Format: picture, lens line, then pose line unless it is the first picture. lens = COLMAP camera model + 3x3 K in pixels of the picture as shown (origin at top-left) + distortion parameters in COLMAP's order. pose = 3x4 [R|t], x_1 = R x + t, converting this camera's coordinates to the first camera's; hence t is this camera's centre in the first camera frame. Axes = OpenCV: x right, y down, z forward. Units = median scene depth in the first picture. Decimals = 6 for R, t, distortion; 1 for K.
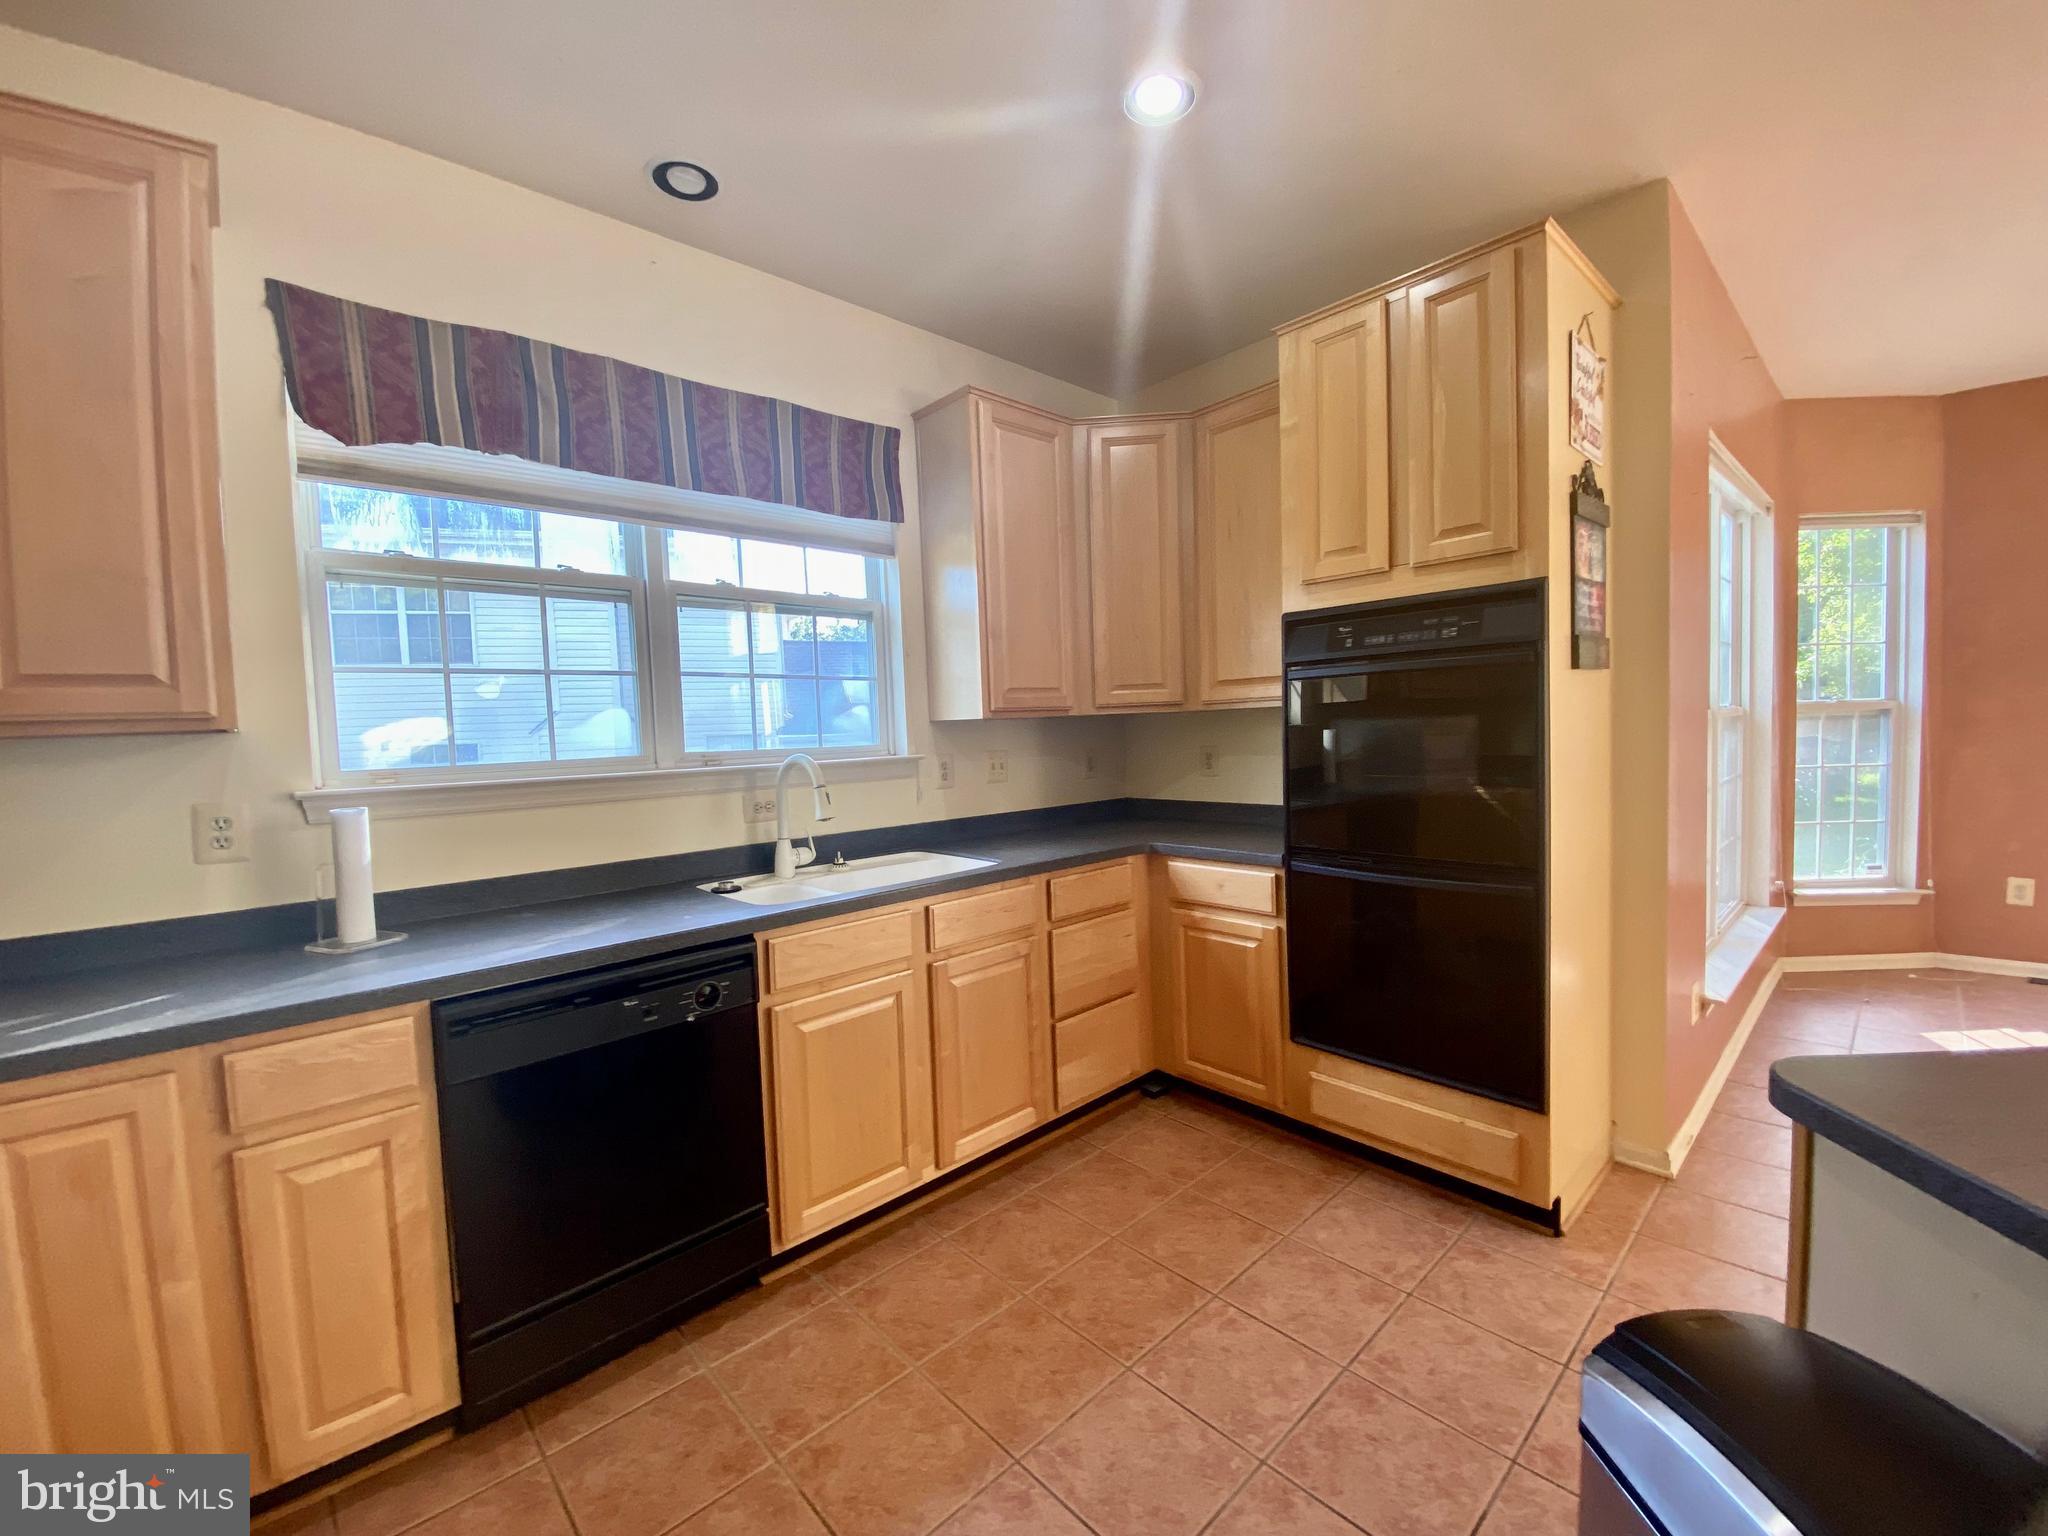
lens RADIAL K [[835.7, 0, 1021.6], [0, 835.7, 774.2], [0, 0, 1]] dist [0.041309, -0.030733]
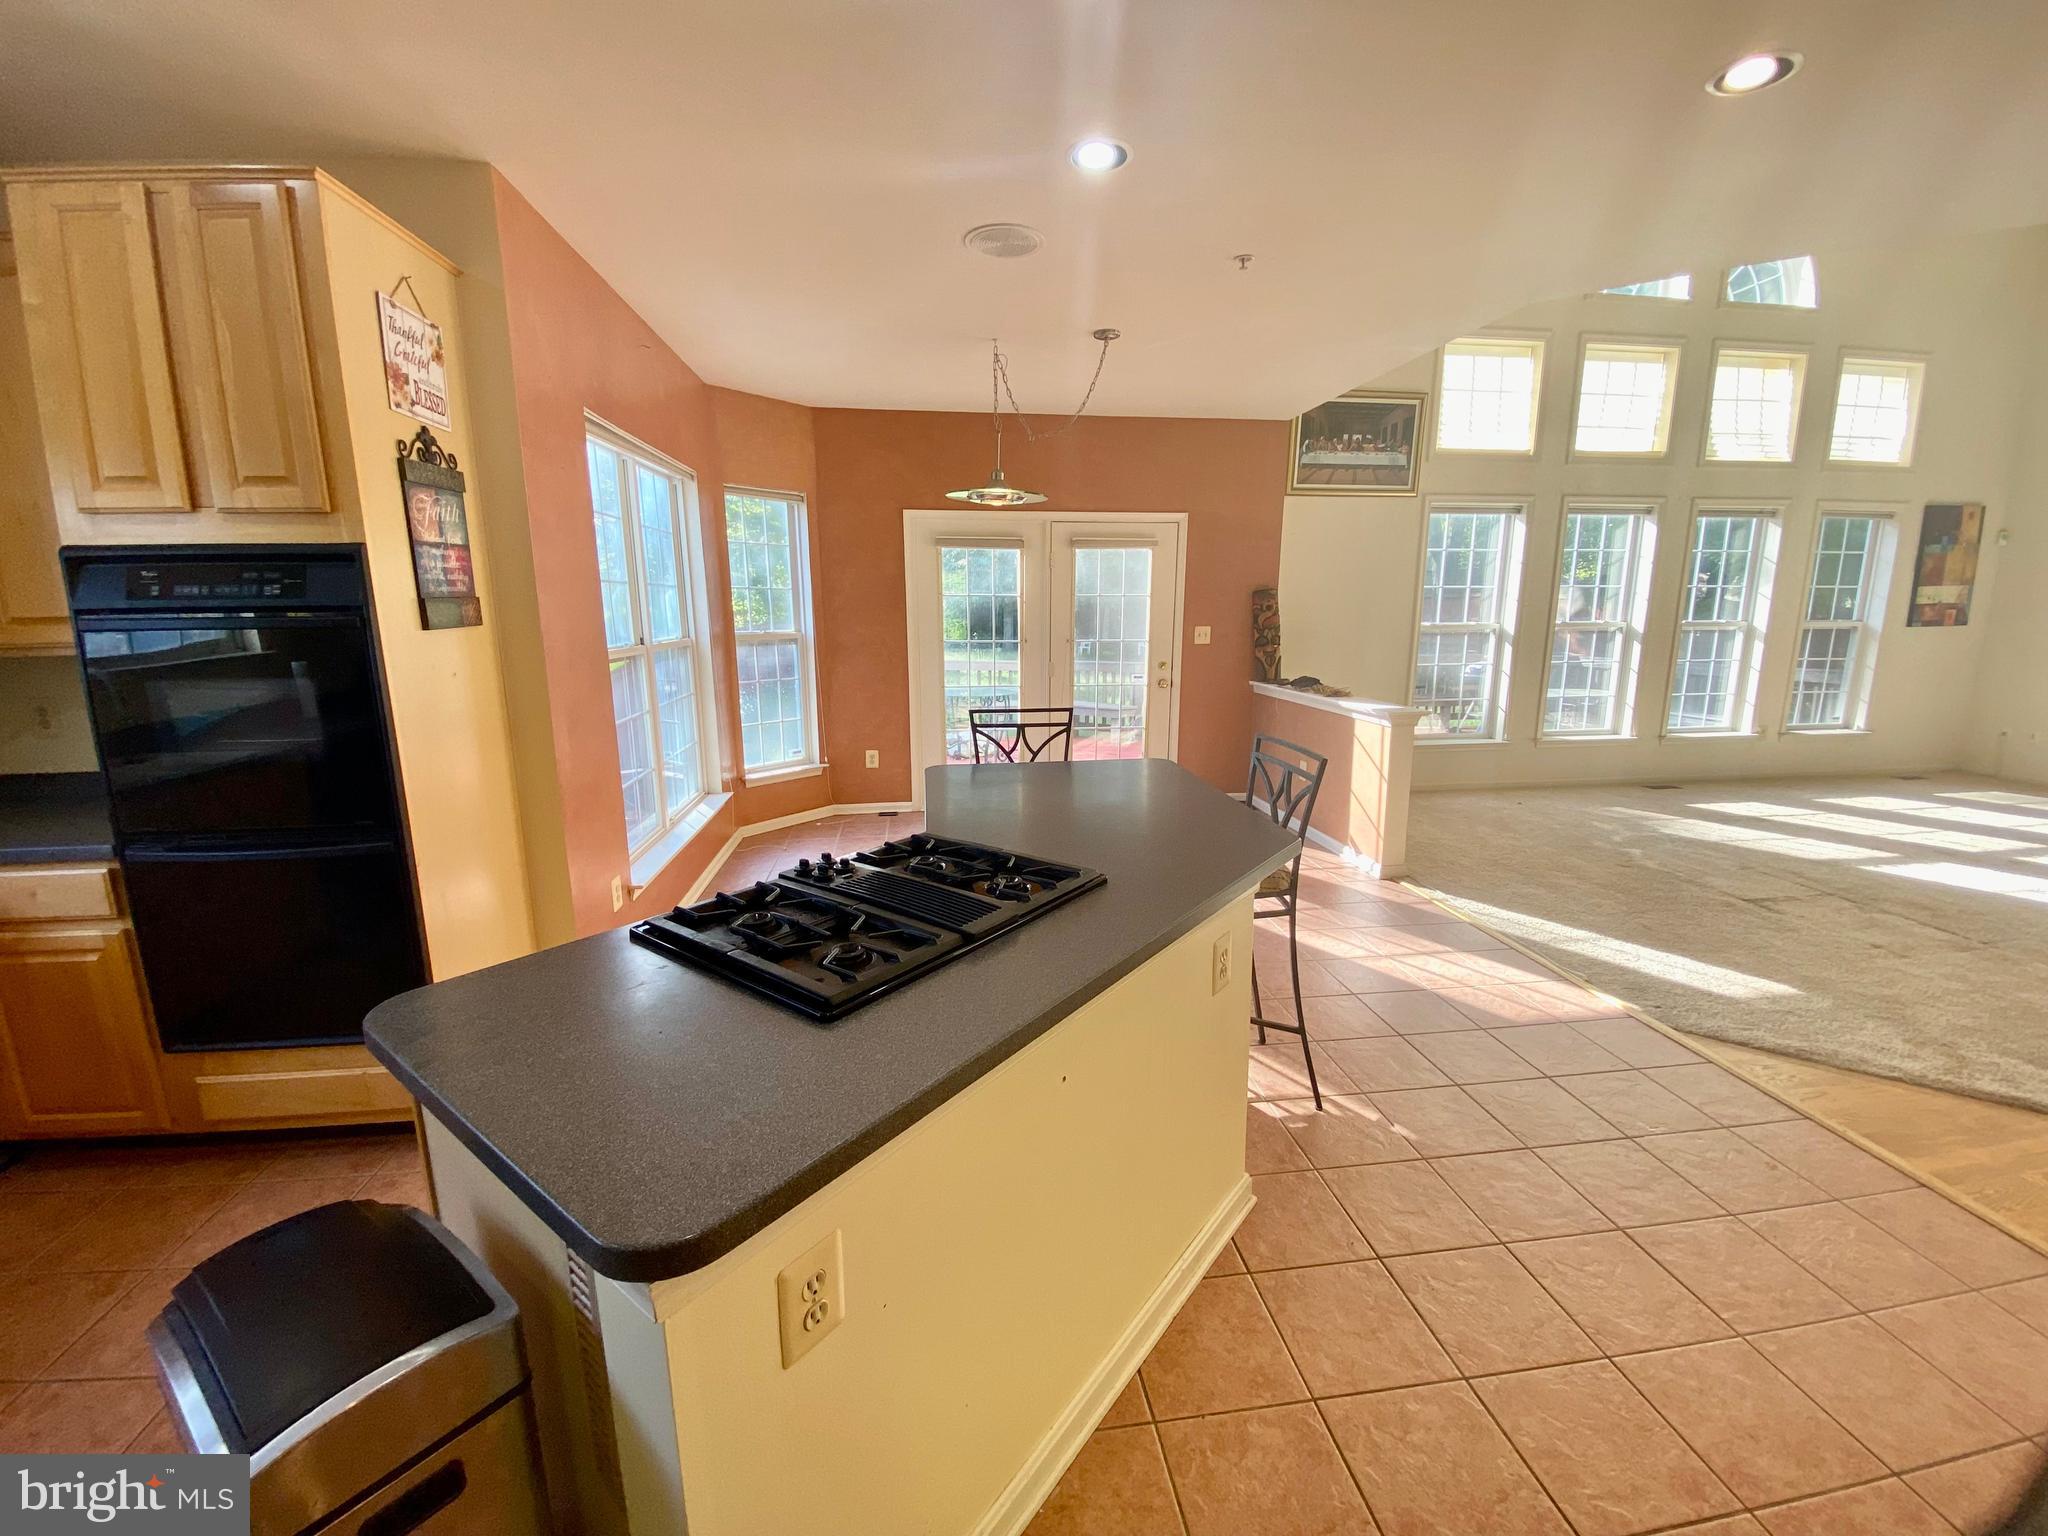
lens RADIAL K [[831.1, 0, 1024.7], [0, 831.1, 777.5], [0, 0, 1]] dist [0.017165, -0.018669]
pose [[0.576530, -0.133617, 0.806077, 0.197484], [0.031388, 0.989432, 0.141561, -0.060057], [-0.816473, -0.056313, 0.574631, -0.208939]]
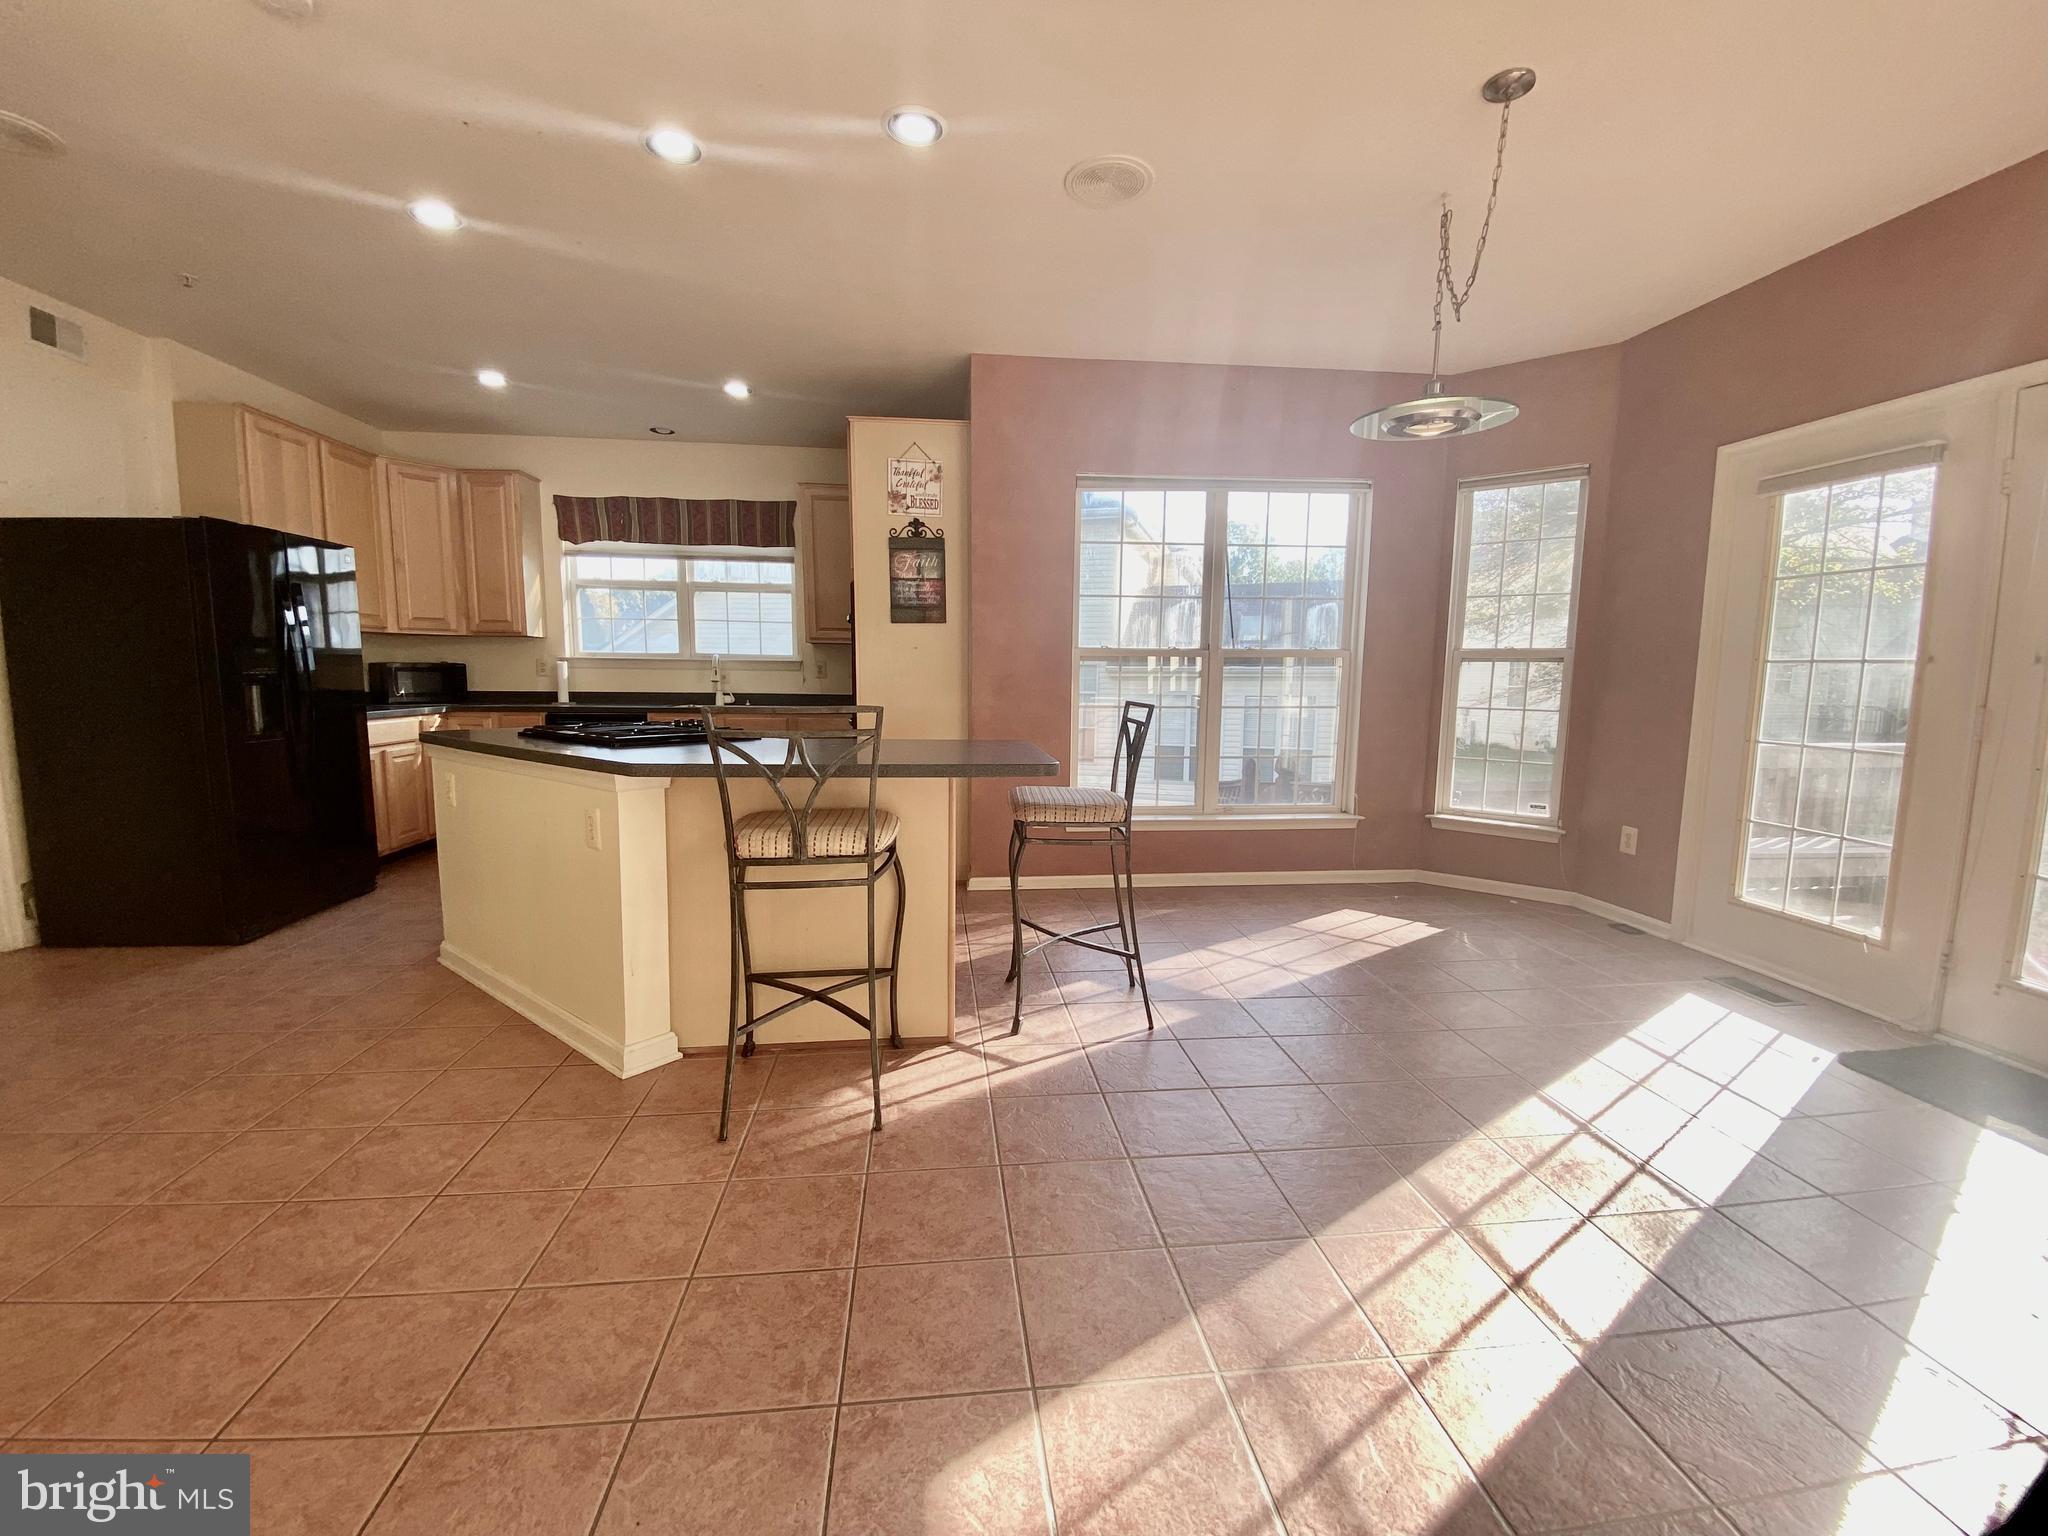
lens RADIAL K [[831.1, 0, 1024.7], [0, 831.1, 777.5], [0, 0, 1]] dist [0.017165, -0.018669]
pose [[0.806131, 0.115663, -0.580323, 2.046555], [-0.072524, 0.992629, 0.097096, 0.032833], [0.587276, -0.036185, 0.808578, -0.453245]]
